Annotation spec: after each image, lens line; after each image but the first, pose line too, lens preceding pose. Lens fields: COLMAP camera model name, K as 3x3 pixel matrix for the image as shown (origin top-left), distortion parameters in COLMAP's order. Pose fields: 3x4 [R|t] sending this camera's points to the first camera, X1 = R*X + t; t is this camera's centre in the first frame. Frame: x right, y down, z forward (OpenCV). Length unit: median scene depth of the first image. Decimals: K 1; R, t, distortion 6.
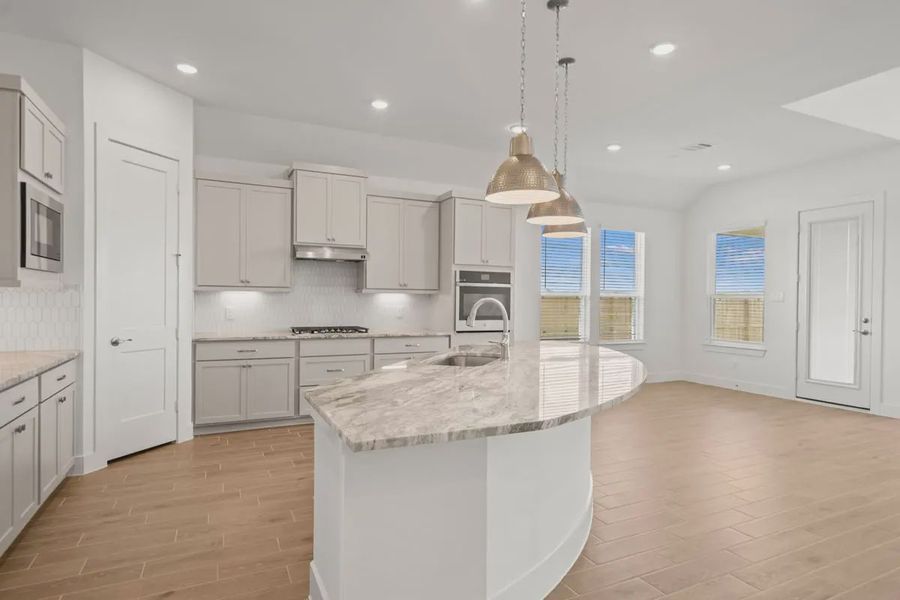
lens RADIAL K [[502.5, 0, 445.7], [0, 502.5, 302.7], [0, 0, 1]] dist [0.002963, 0.001009]
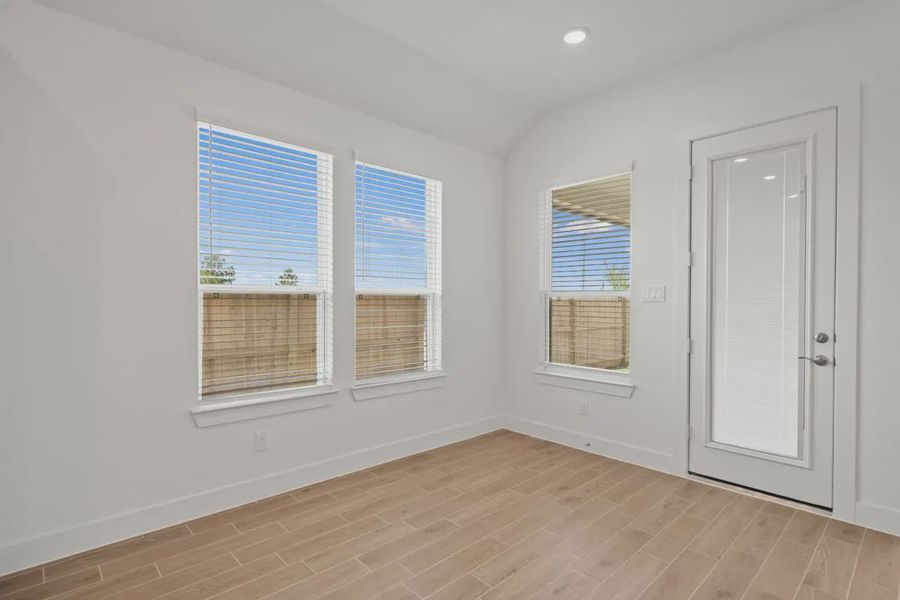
lens RADIAL K [[457.3, 0, 450.0], [0, 457.3, 304.6], [0, 0, 1]] dist [-0.005218, 0.000041]
pose [[0.950405, -0.007967, 0.310914, 0.289347], [0.007569, 0.999968, 0.002489, -0.002781], [-0.310924, -0.000012, 0.950435, 0.602595]]
